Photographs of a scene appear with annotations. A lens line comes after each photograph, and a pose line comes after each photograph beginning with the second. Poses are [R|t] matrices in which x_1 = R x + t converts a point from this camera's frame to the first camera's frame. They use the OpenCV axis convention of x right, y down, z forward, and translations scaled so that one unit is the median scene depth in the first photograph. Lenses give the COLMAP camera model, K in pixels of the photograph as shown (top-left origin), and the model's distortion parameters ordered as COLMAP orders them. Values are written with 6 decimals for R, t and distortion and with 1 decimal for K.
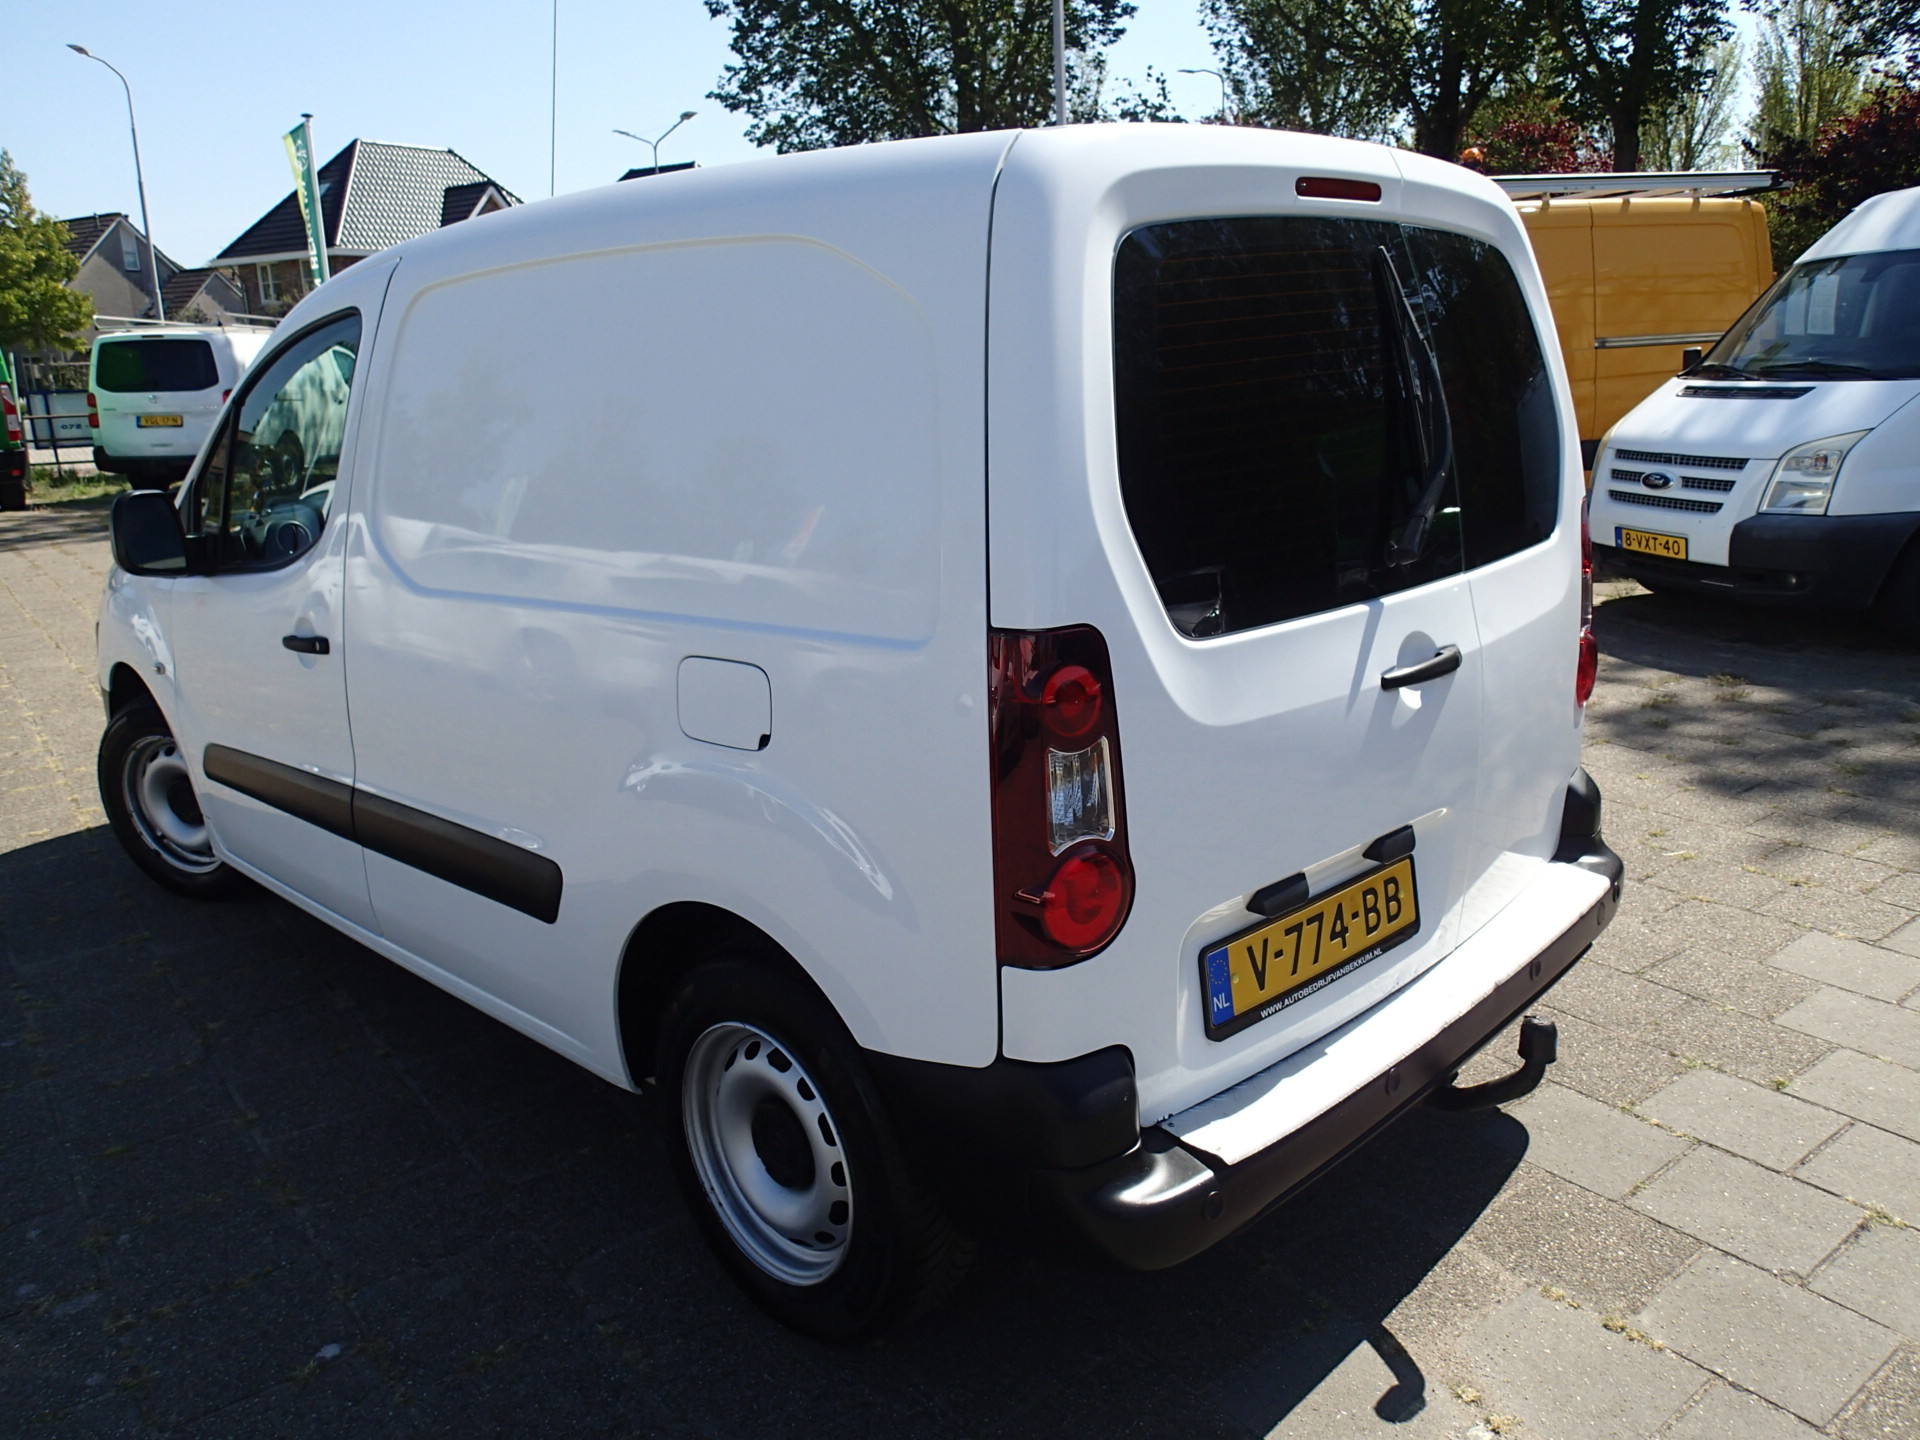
lens RADIAL K [[1428.5, 0, 955.0], [0, 1428.5, 696.7], [0, 0, 1]] dist [-0.003492, -0.006453]
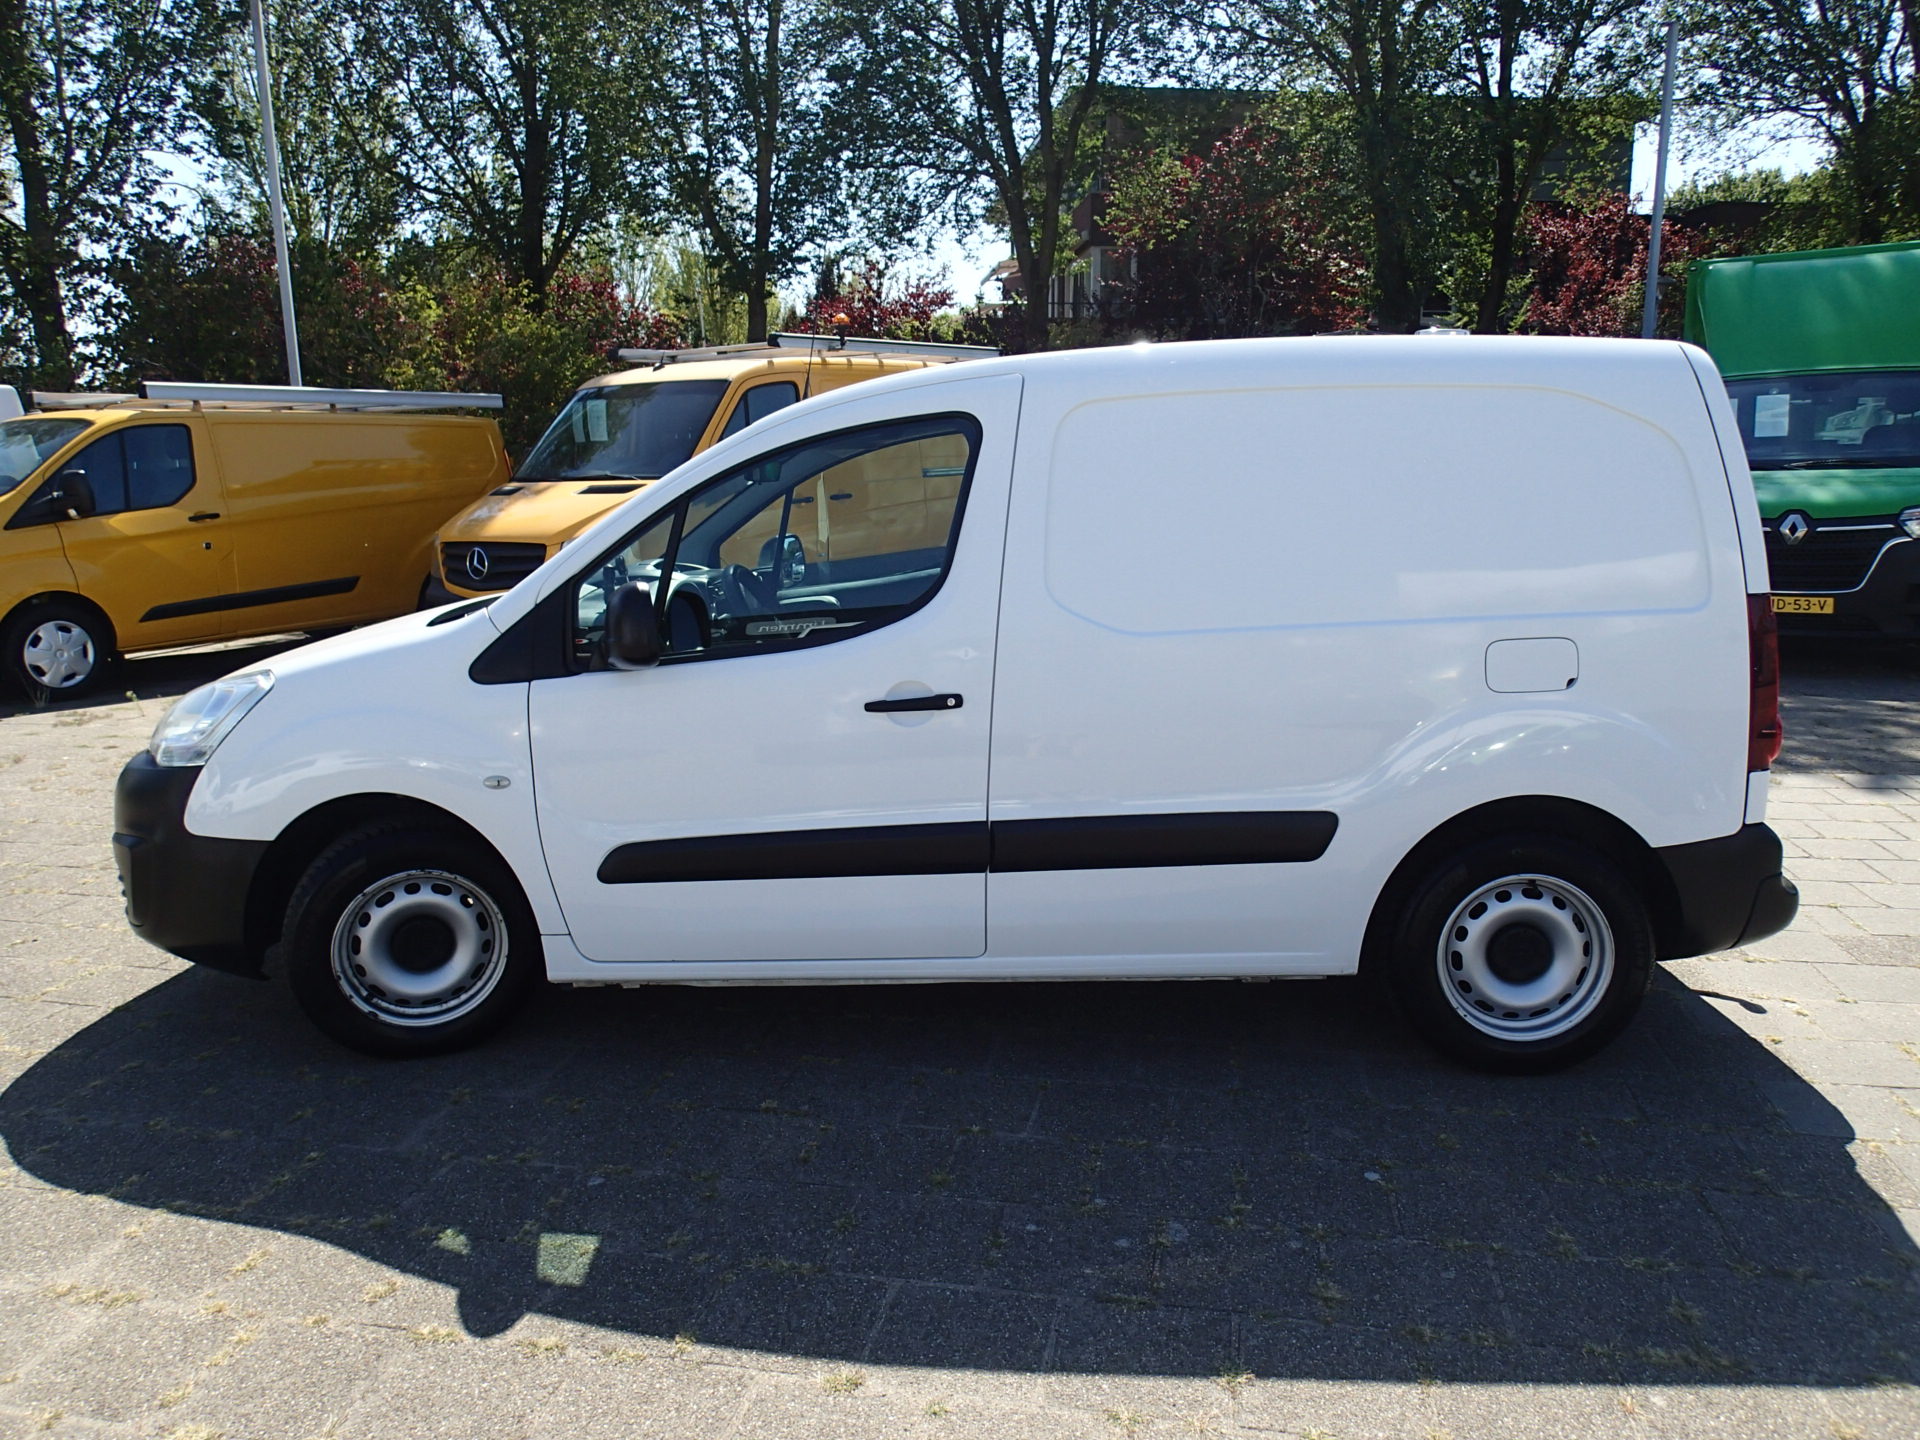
lens RADIAL K [[1418.2, 0, 974.3], [0, 1418.2, 719.5], [0, 0, 1]] dist [-0.001435, -0.003889]
pose [[0.745919, -0.093834, 0.659393, -1.576157], [0.143909, 0.989346, -0.022006, 0.008355], [-0.650303, 0.111307, 0.751476, 0.193465]]
